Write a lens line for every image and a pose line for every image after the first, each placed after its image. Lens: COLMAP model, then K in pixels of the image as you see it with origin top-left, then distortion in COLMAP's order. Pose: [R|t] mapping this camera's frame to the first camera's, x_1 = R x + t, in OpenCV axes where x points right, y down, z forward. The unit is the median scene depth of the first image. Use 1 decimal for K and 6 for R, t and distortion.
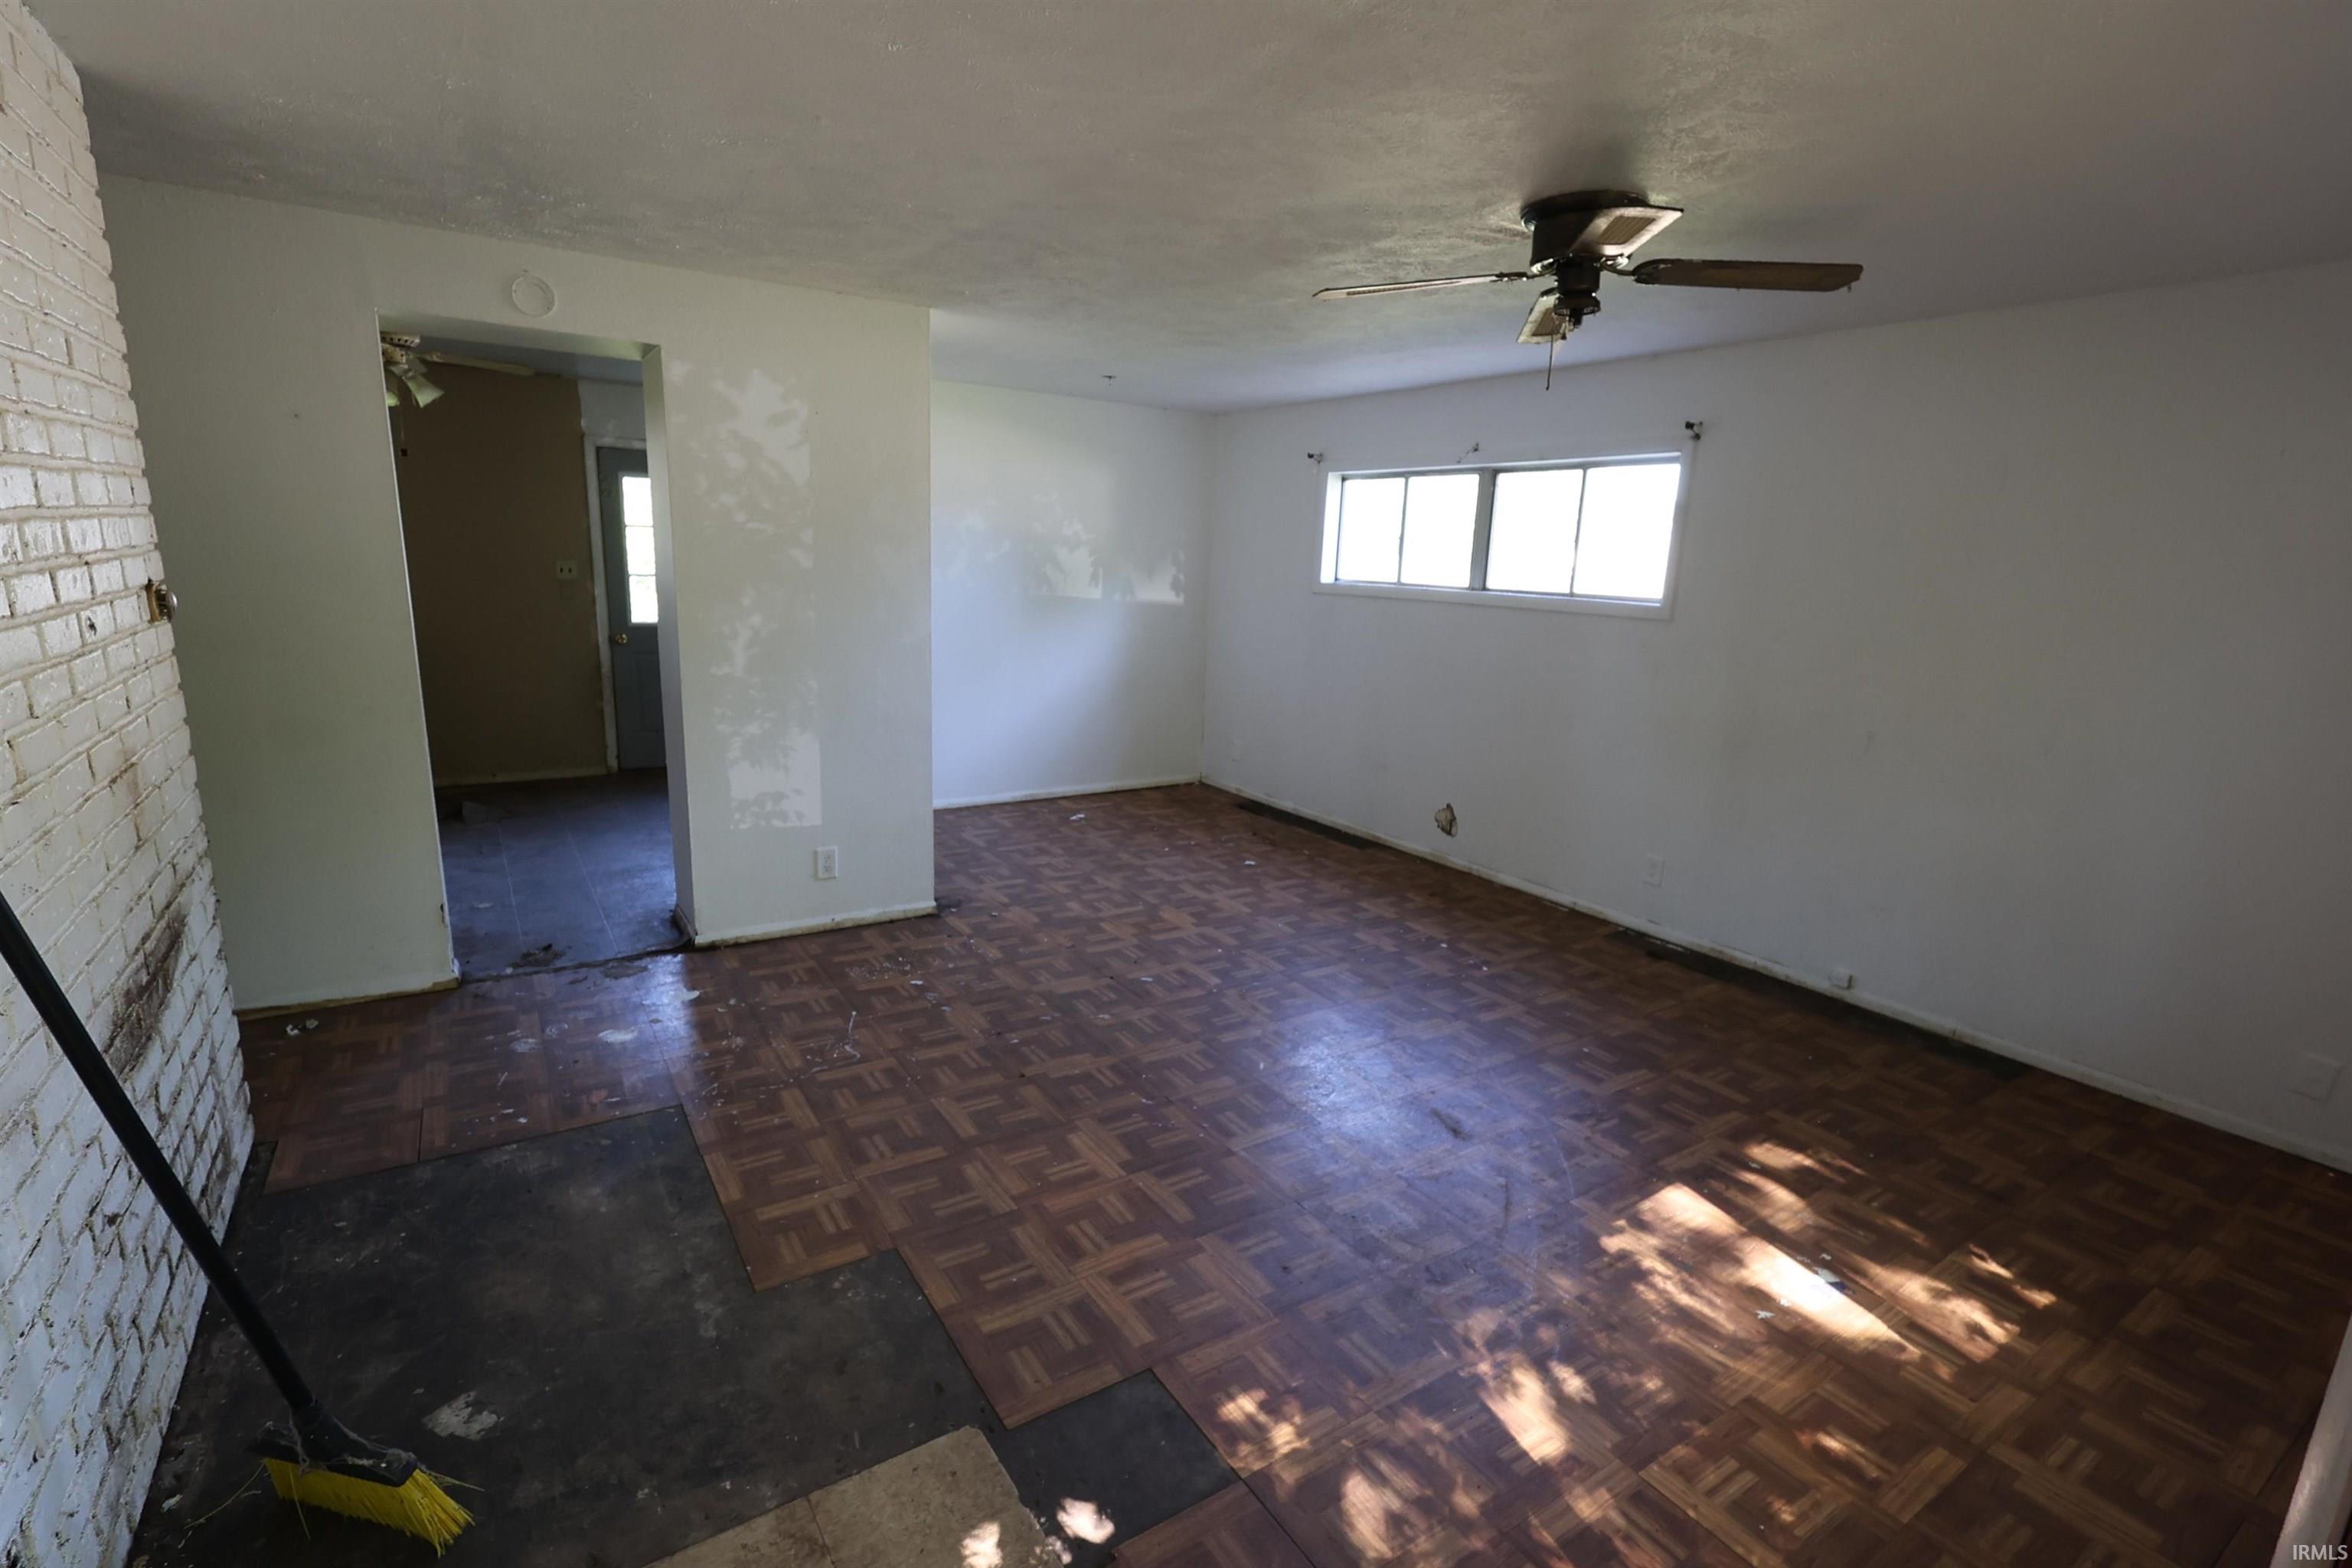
lens RADIAL K [[1094.4, 0, 1176.3], [0, 1094.4, 800.8], [0, 0, 1]] dist [-0.004374, 0.000312]
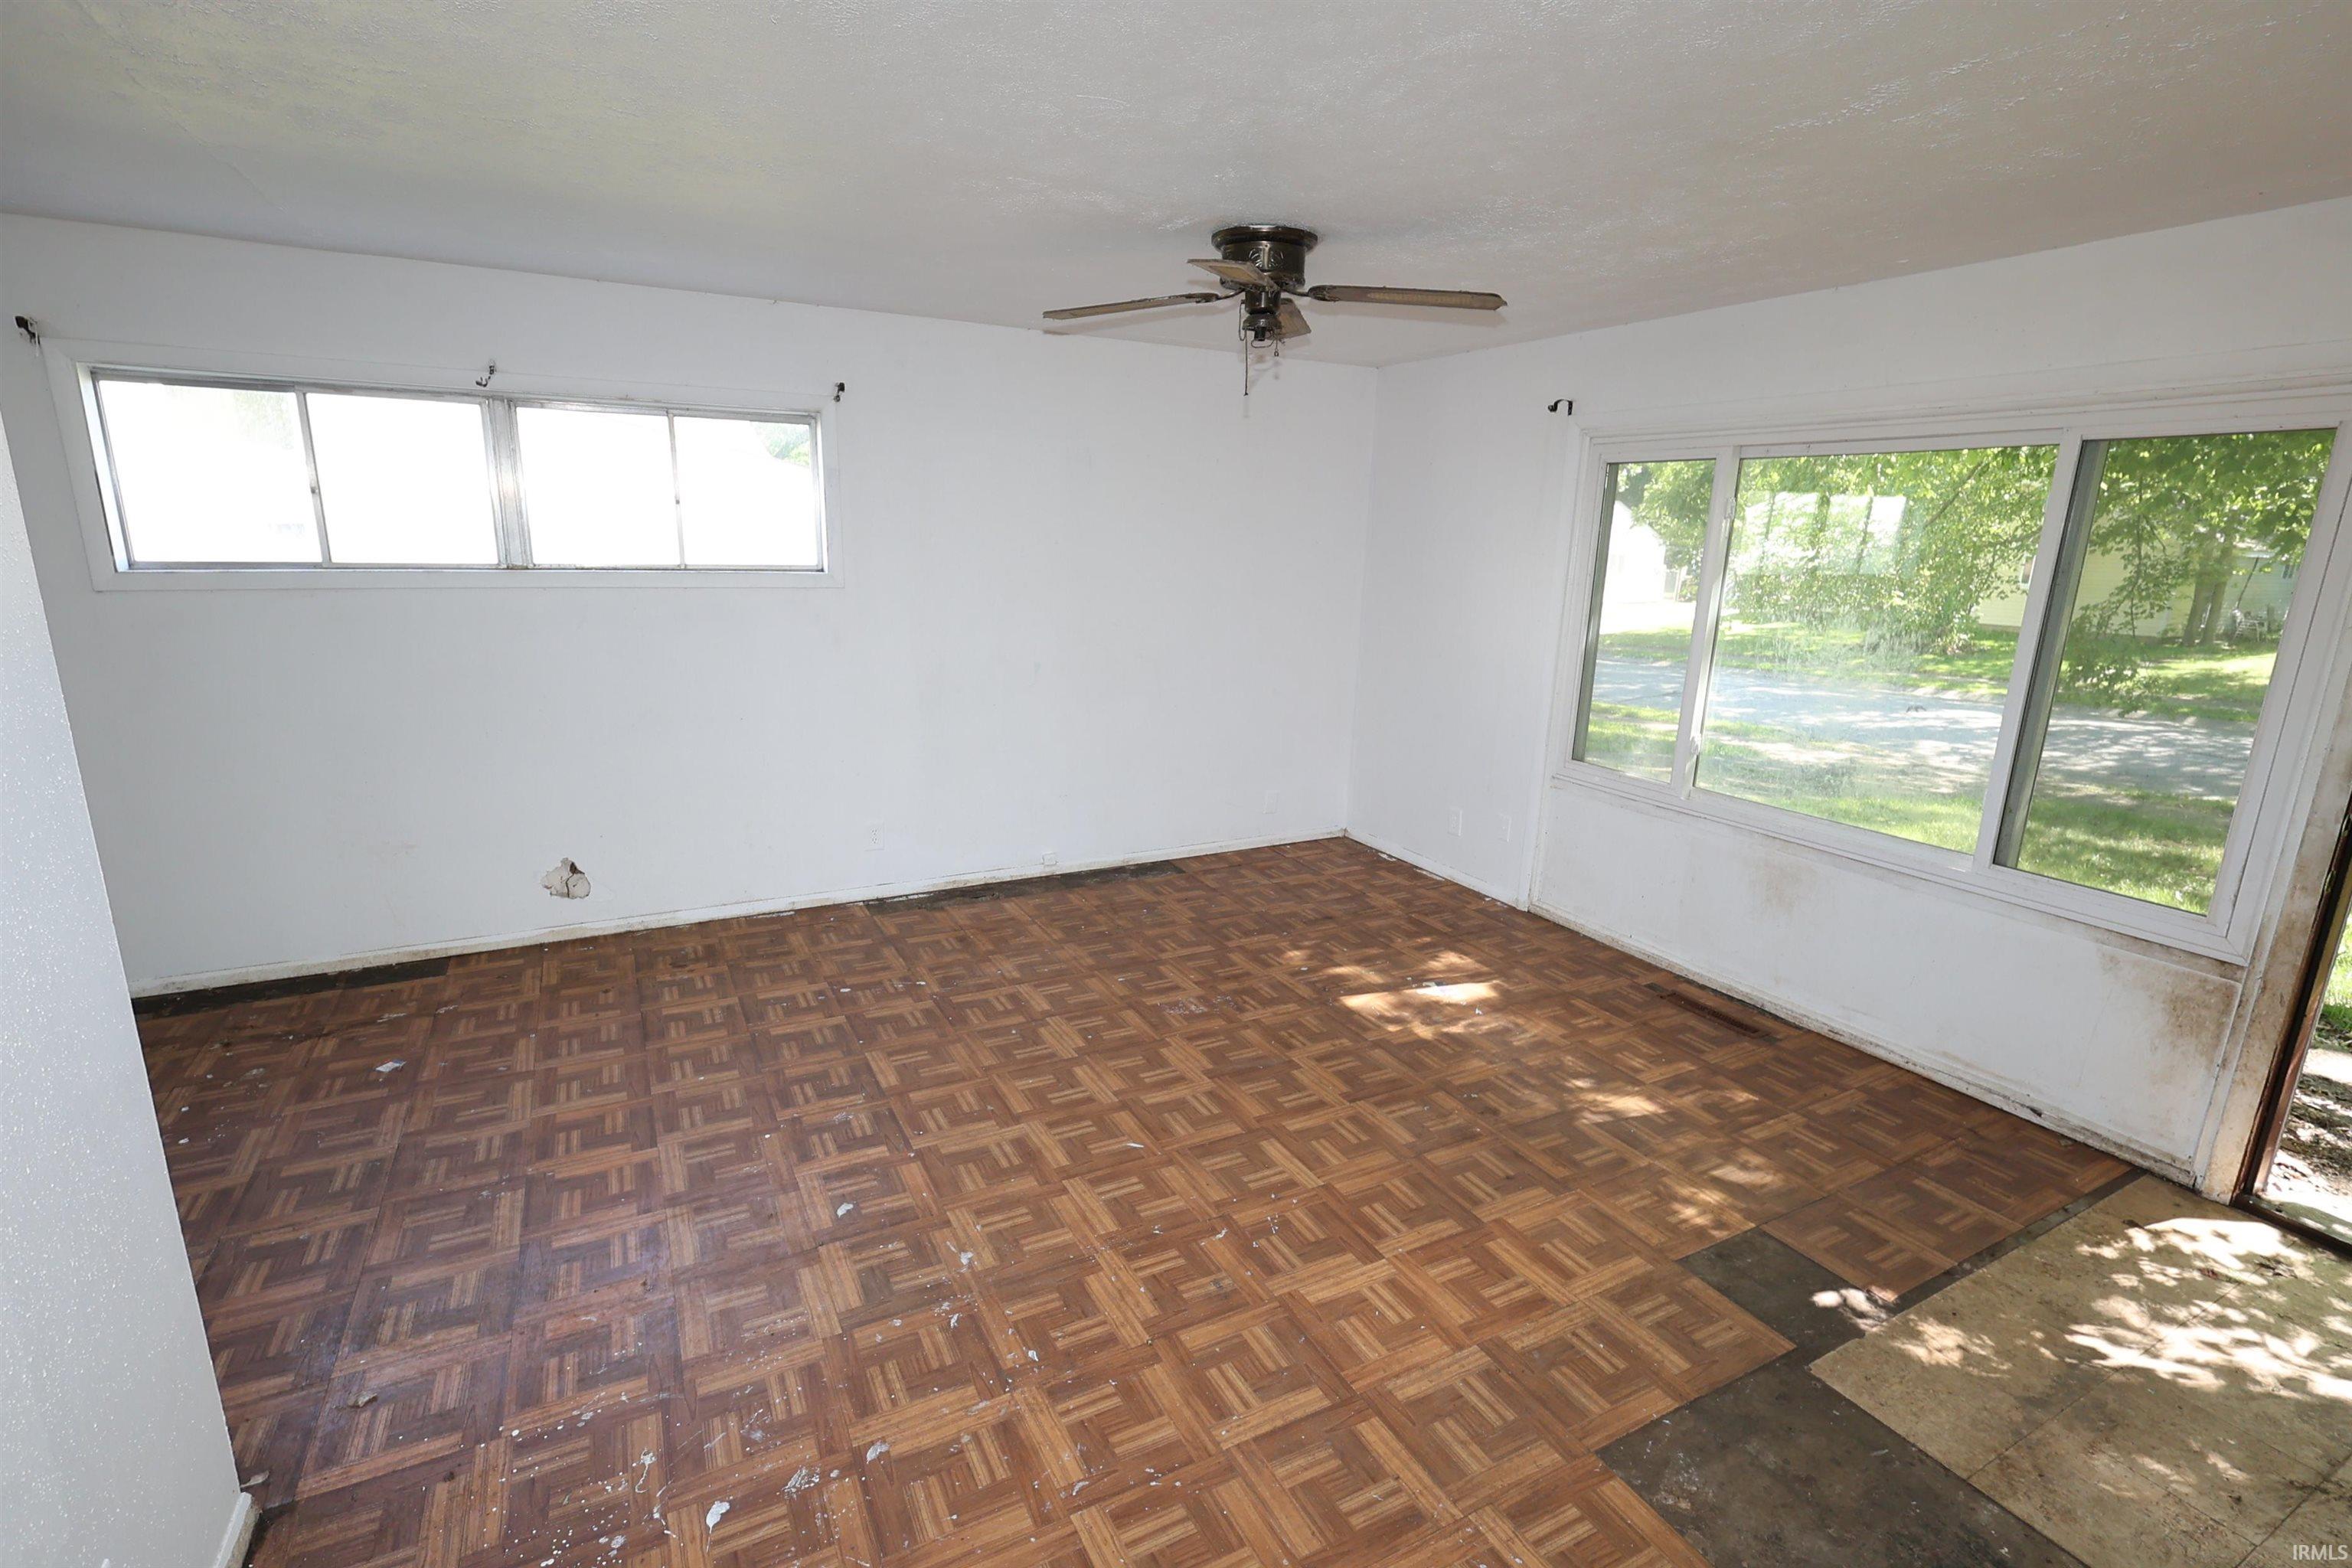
lens RADIAL K [[1094.4, 0, 1176.3], [0, 1094.4, 800.8], [0, 0, 1]] dist [-0.004374, 0.000312]
pose [[0.082992, -0.276356, 0.957465, -0.704503], [0.199061, 0.946014, 0.255797, -0.240918], [-0.976467, 0.169365, 0.133523, 0.848987]]
